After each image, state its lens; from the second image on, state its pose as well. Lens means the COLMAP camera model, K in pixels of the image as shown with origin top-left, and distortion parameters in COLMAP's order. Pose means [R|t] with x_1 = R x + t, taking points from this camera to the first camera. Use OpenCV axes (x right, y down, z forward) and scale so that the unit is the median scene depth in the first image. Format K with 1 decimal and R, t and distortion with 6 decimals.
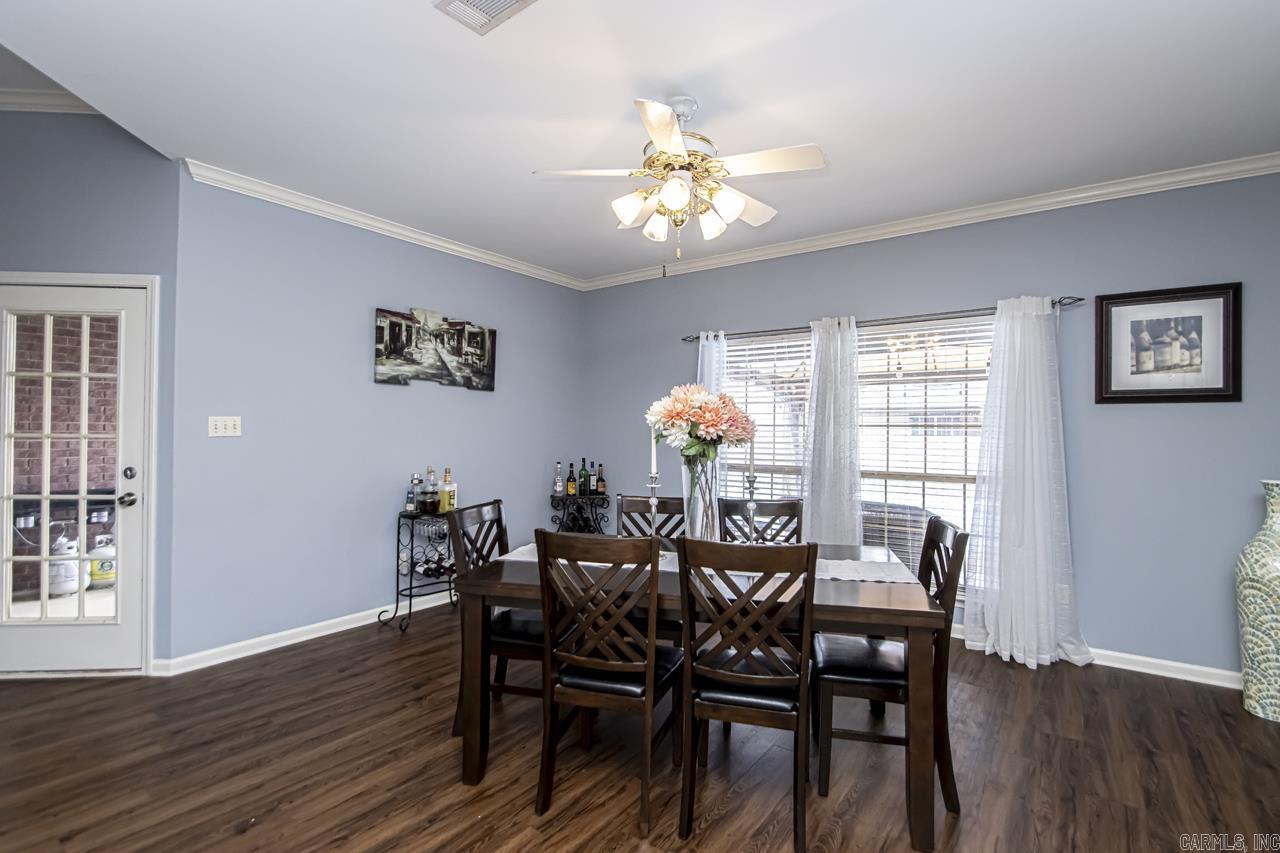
lens RADIAL K [[596.2, 0, 669.7], [0, 596.2, 425.9], [0, 0, 1]] dist [0.002726, 0.000124]
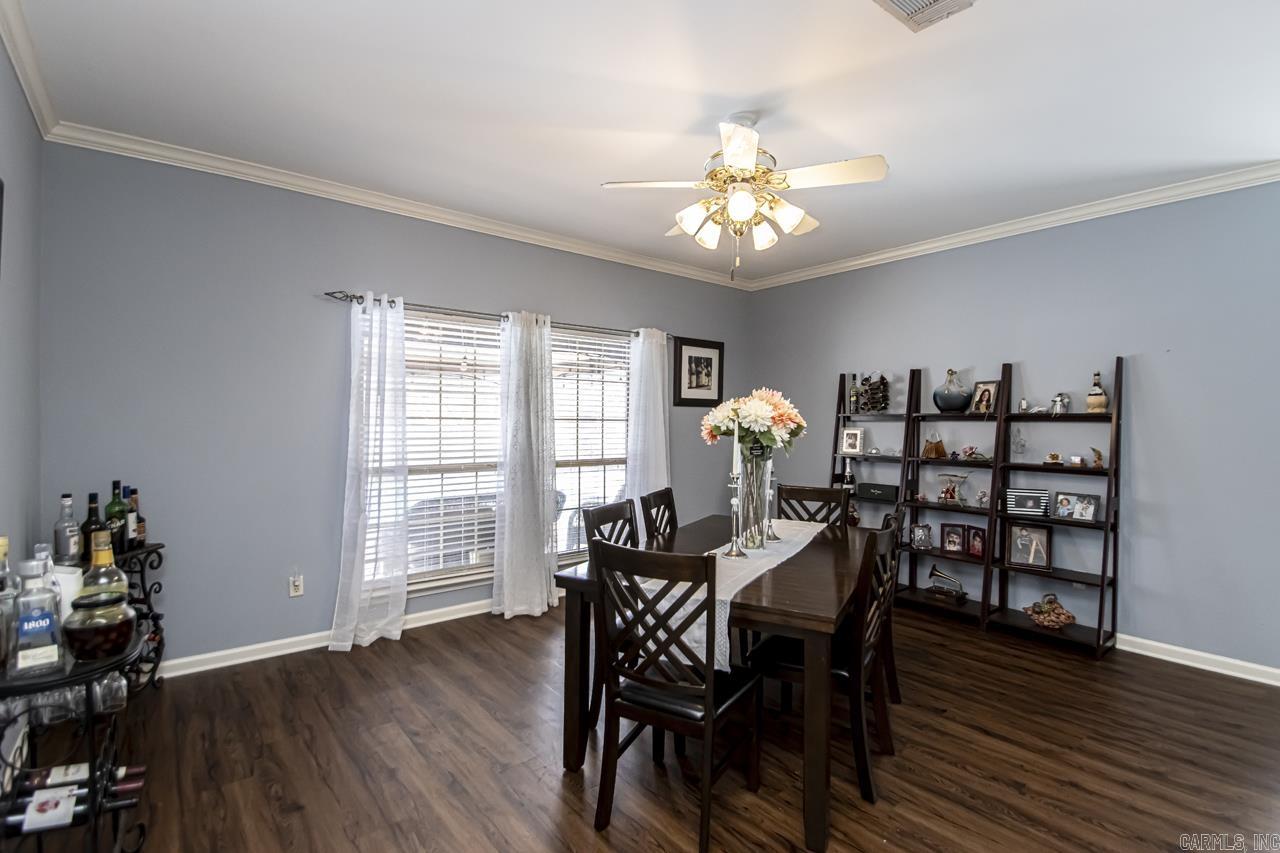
lens RADIAL K [[601.2, 0, 645.6], [0, 601.2, 431.9], [0, 0, 1]] dist [0.020268, 0.000181]
pose [[0.266042, -0.022898, 0.963689, -0.753820], [-0.010727, 0.999586, 0.026713, -0.009691], [-0.963902, -0.017445, 0.265686, 0.608096]]
